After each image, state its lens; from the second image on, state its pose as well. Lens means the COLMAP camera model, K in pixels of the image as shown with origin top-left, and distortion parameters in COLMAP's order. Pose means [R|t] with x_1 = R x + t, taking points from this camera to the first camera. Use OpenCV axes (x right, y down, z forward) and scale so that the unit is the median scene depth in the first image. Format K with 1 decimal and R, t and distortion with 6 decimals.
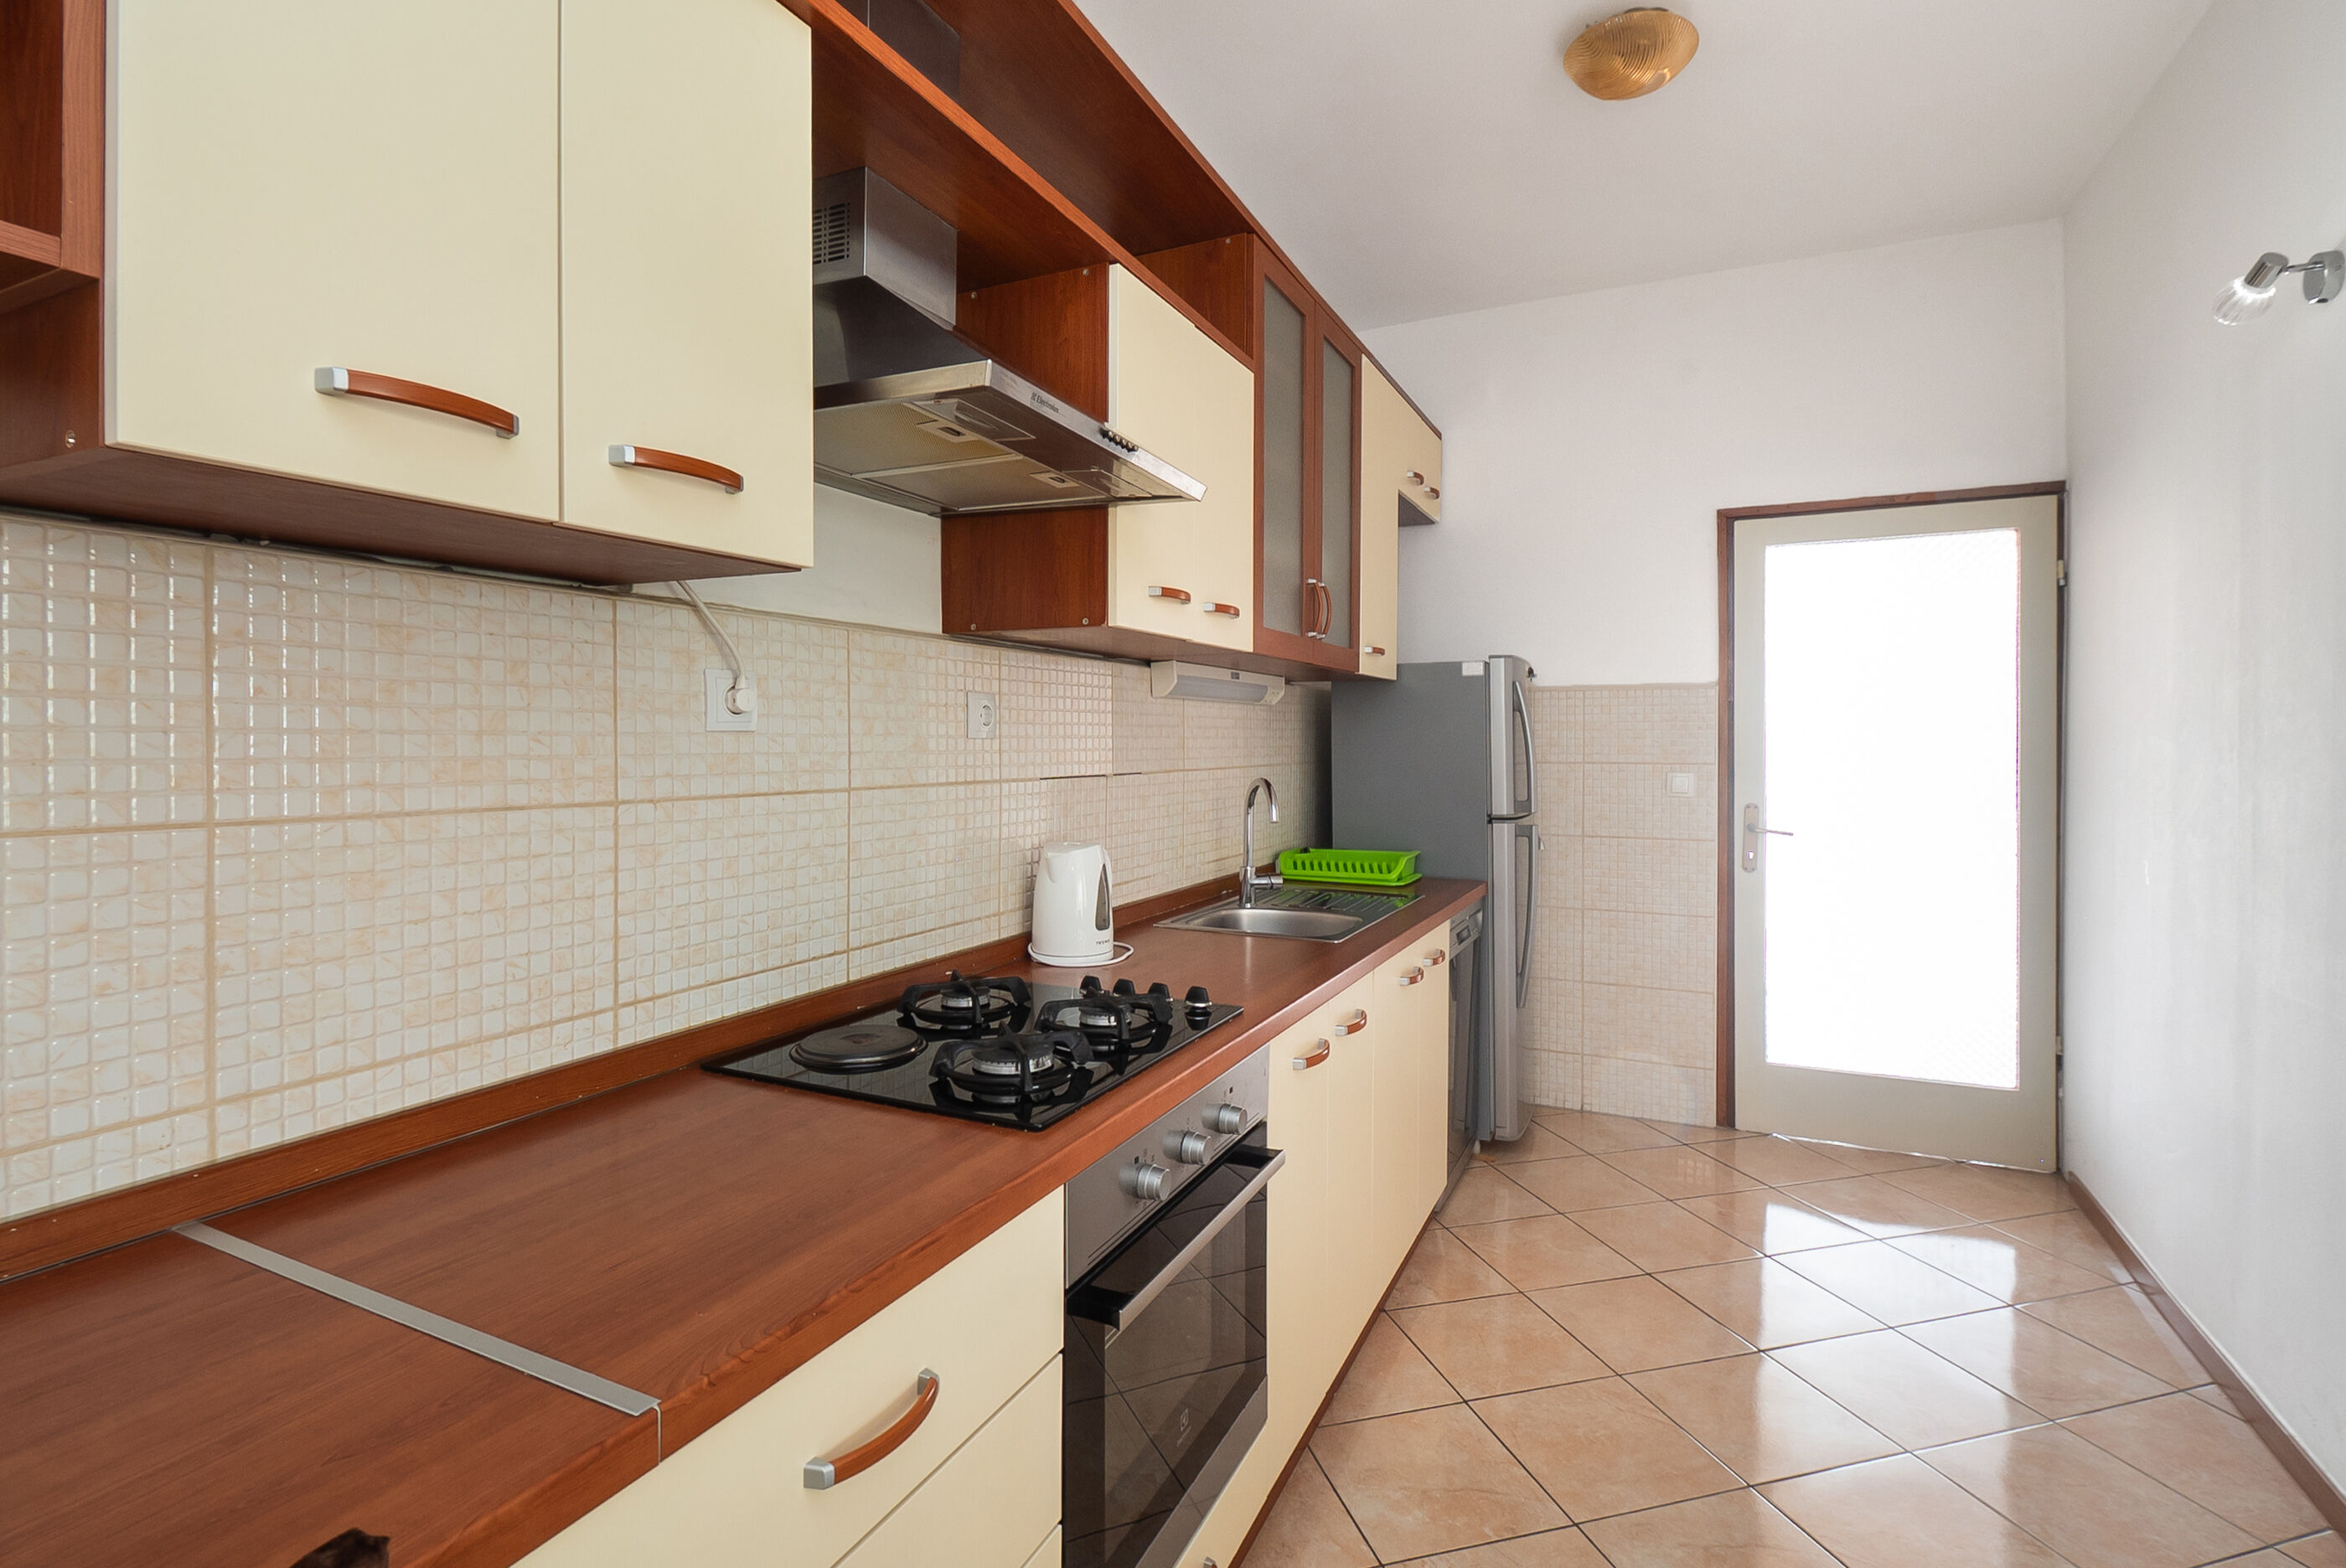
lens RADIAL K [[1122.0, 0, 1171.1], [0, 1122.0, 772.4], [0, 0, 1]] dist [0.012742, -0.012562]
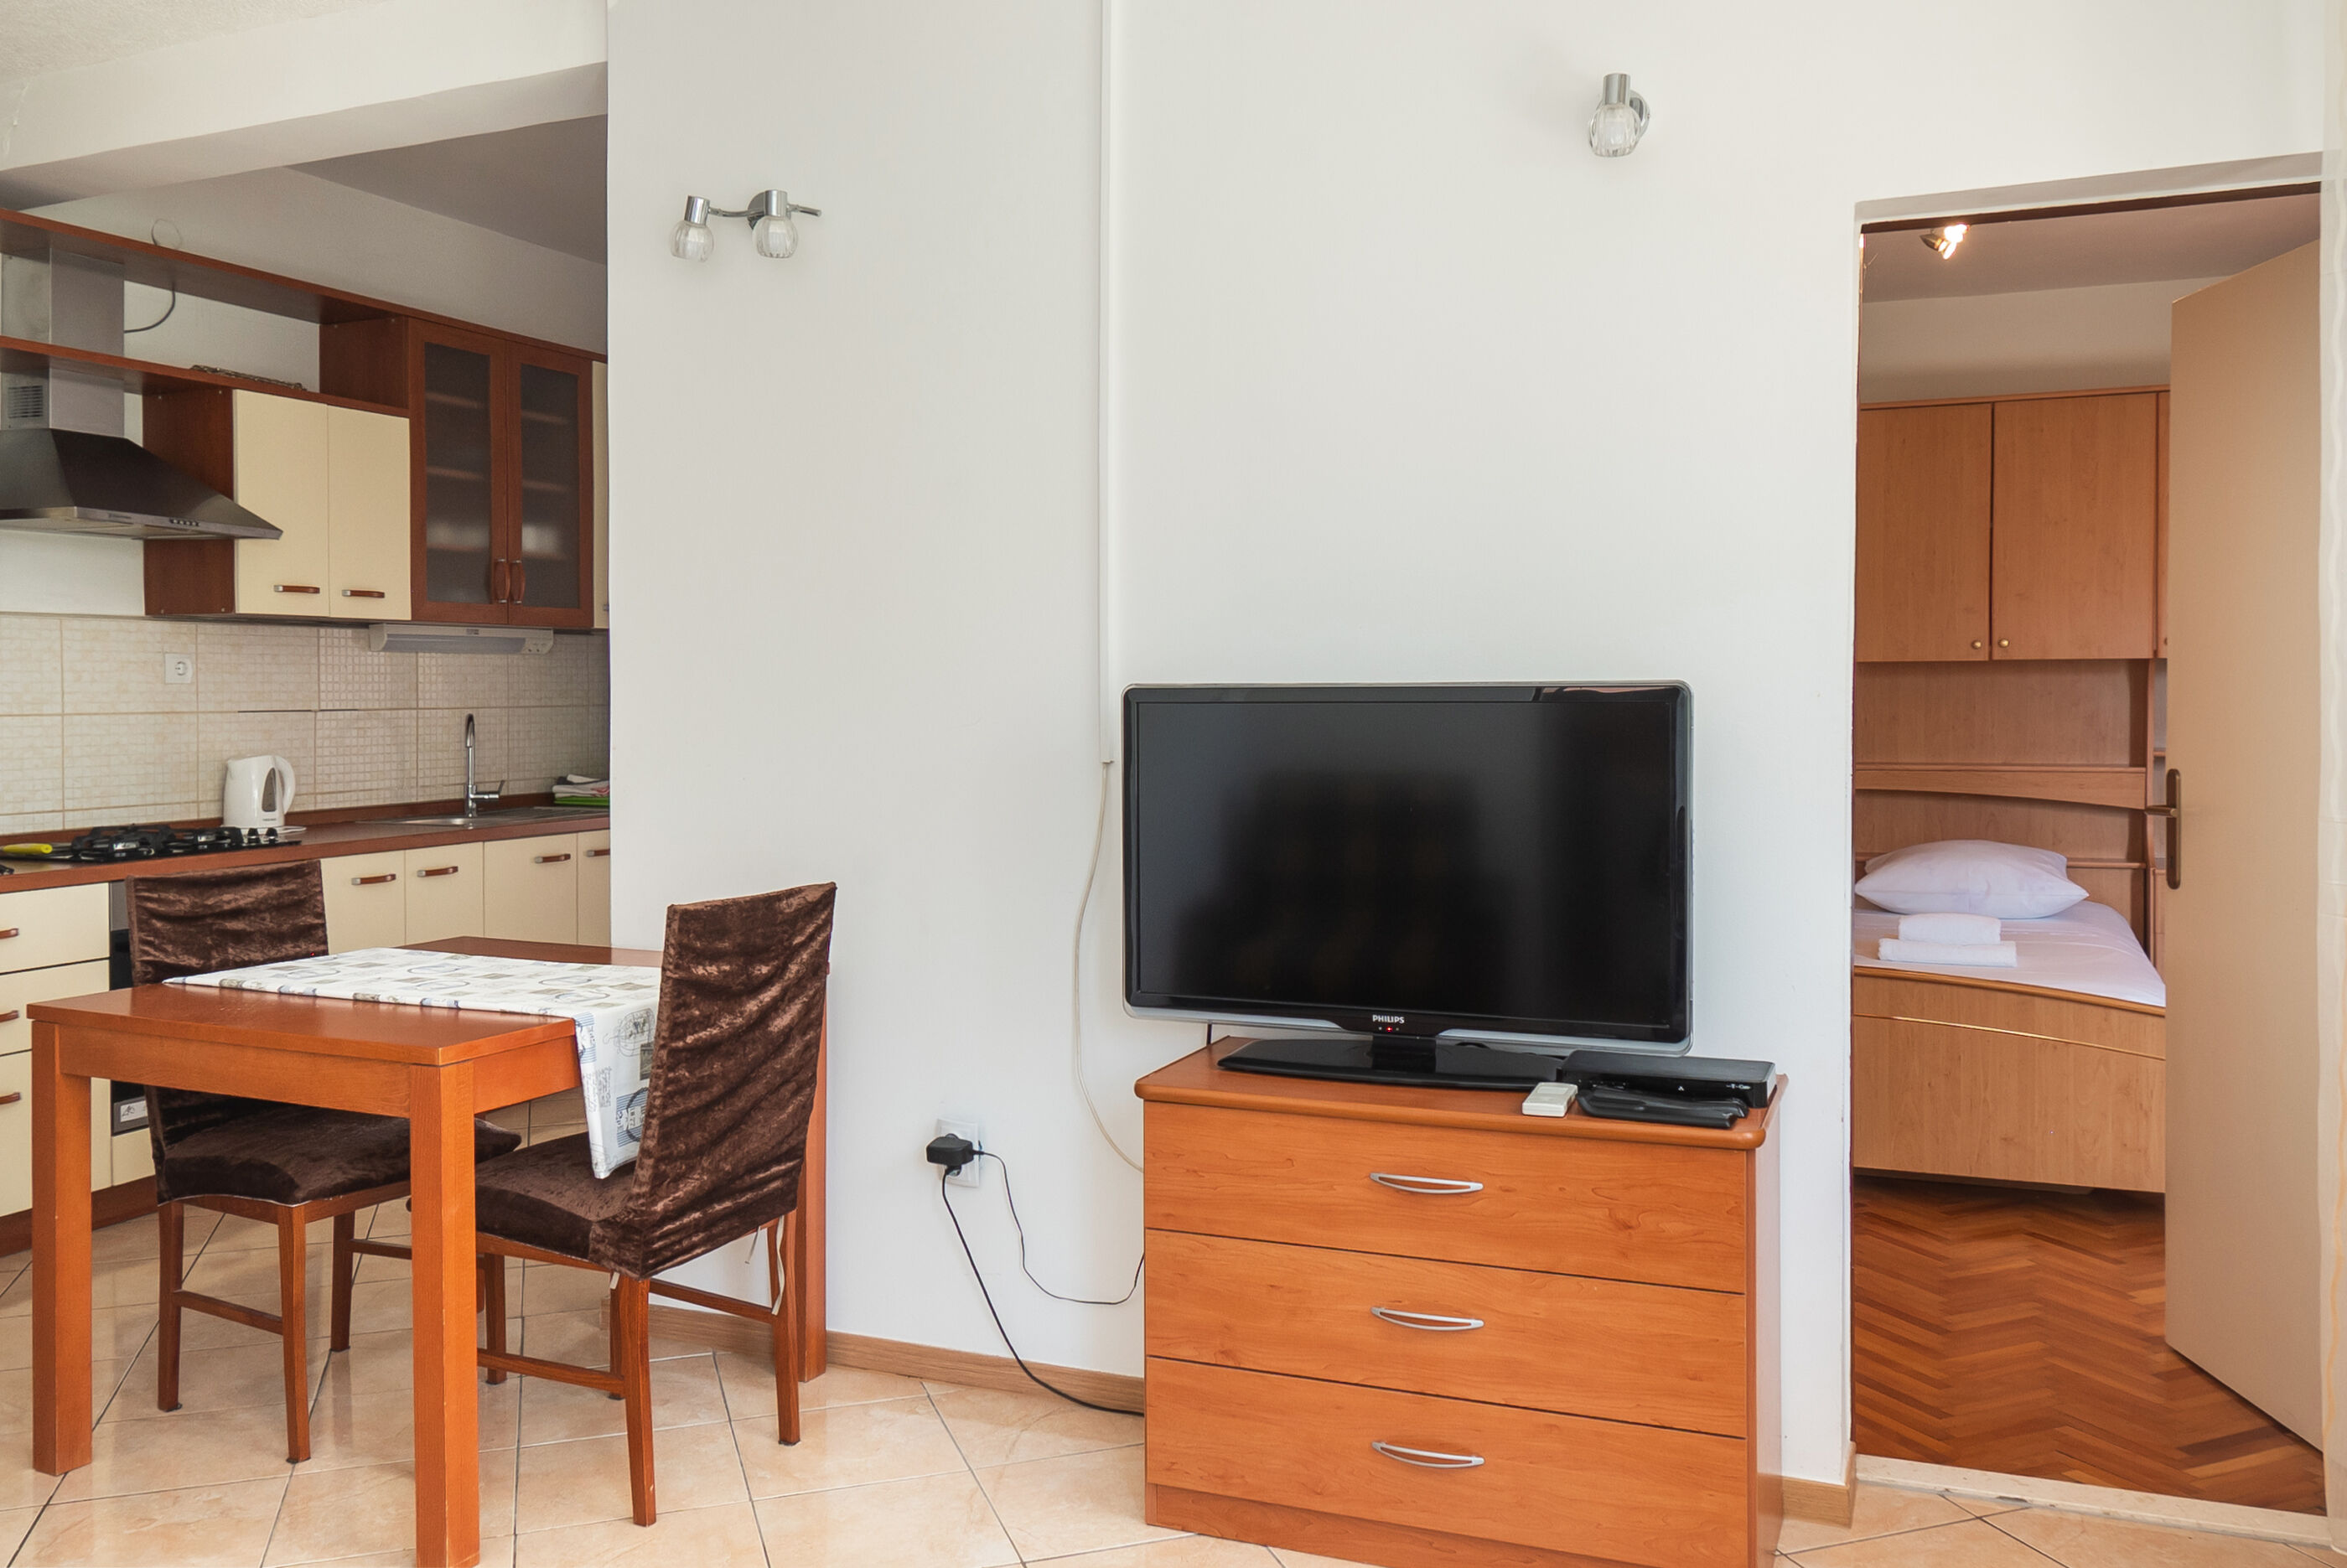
lens RADIAL K [[1861.4, 0, 1173.9], [0, 1861.4, 737.7], [0, 0, 1]] dist [-0.016401, 0.010672]
pose [[0.996922, -0.018223, 0.076253, 1.163412], [0.018636, 0.999815, -0.004717, 0.094373], [-0.076153, 0.006124, 0.997077, -1.896444]]
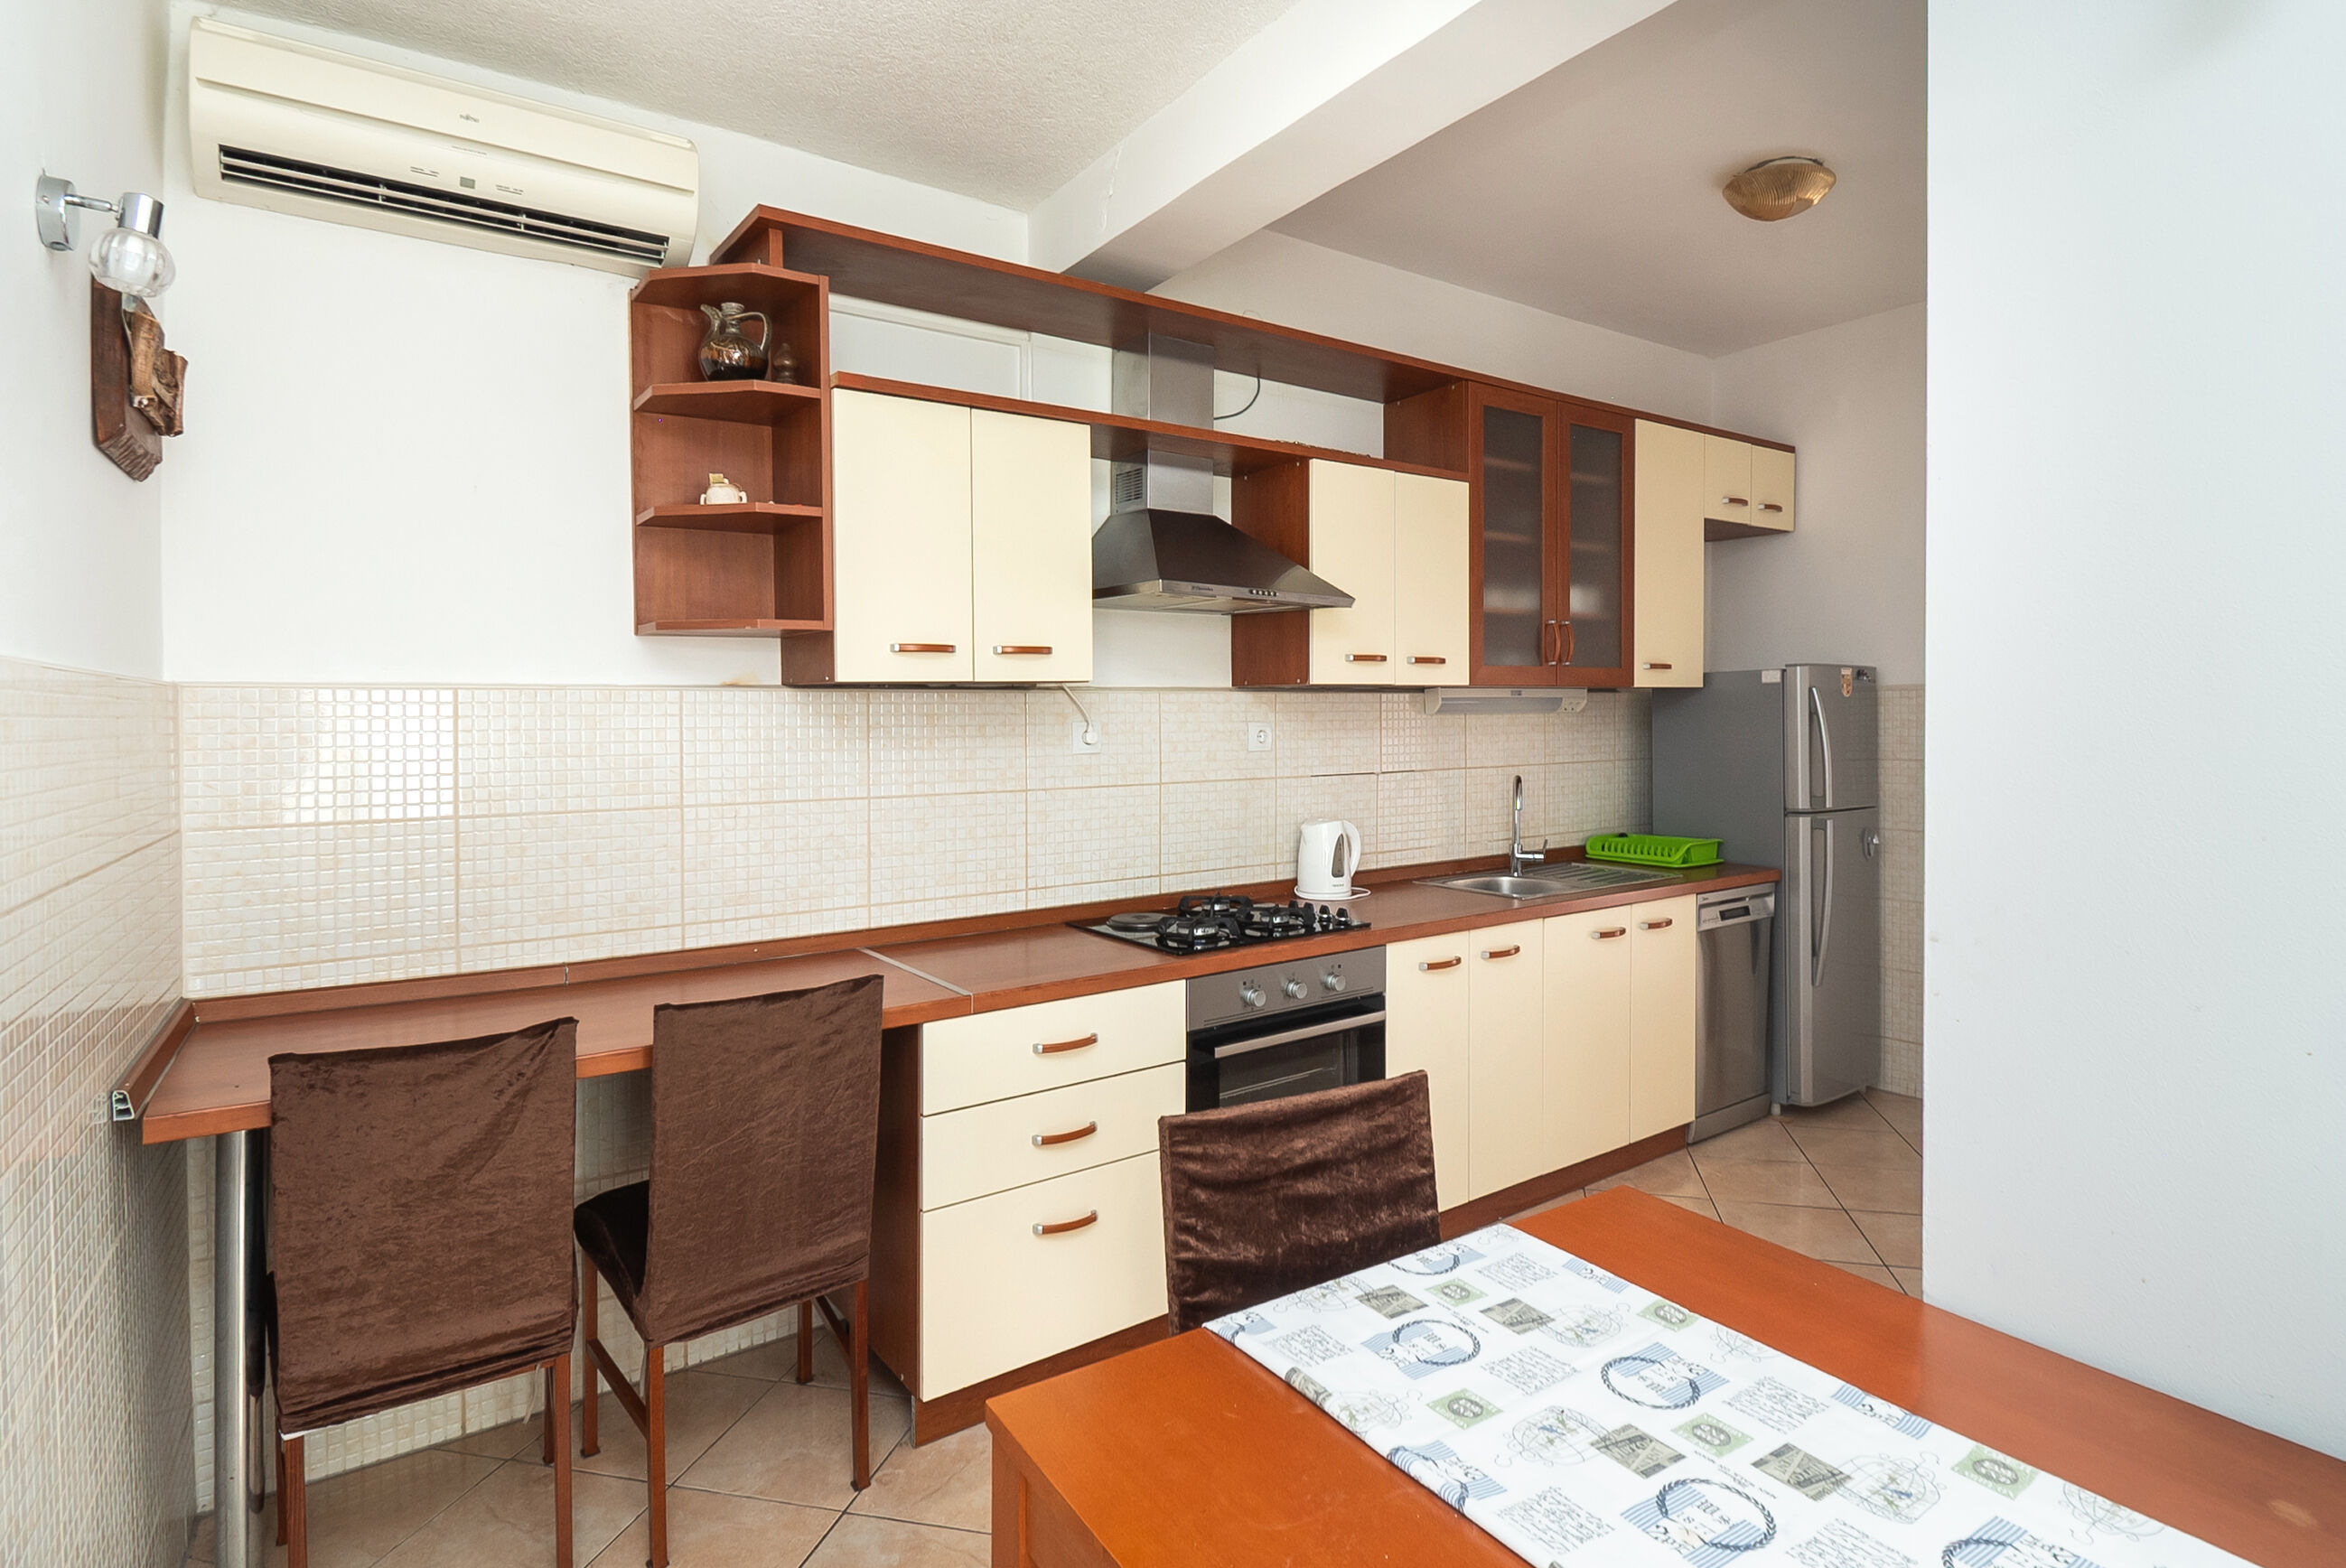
lens RADIAL K [[1201.8, 0, 1186.3], [0, 1201.8, 711.4], [0, 0, 1]] dist [0.007690, -0.003248]
pose [[0.882138, -0.018717, -0.470618, 0.641787], [0.002048, 0.999353, -0.035907, -0.030632], [0.470986, 0.030711, 0.881606, -0.647662]]
